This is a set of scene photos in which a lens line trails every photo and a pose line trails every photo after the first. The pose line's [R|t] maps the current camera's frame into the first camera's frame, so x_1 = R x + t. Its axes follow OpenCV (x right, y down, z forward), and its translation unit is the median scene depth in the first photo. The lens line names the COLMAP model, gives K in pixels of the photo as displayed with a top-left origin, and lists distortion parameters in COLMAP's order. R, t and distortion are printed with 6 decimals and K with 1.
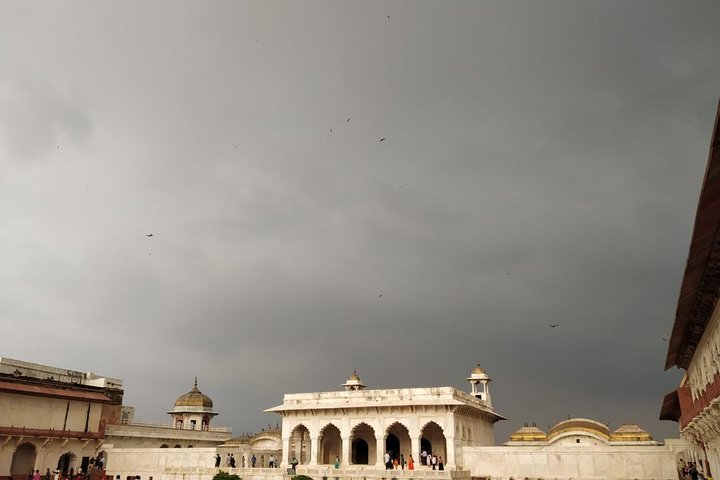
lens RADIAL K [[575.7, 0, 360.0], [0, 575.7, 240.0], [0, 0, 1]] dist [0.040311, -0.007134]
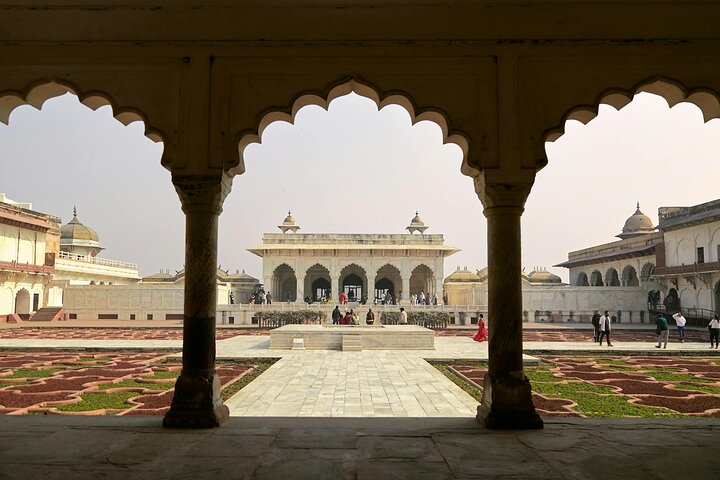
lens RADIAL K [[575.7, 0, 360.0], [0, 575.7, 240.0], [0, 0, 1]] dist [0.040311, -0.007134]
pose [[0.904531, 0.038654, 0.424652, -0.427091], [-0.149258, 0.961581, 0.230399, 0.036880], [-0.399432, -0.271786, 0.875549, 0.108133]]
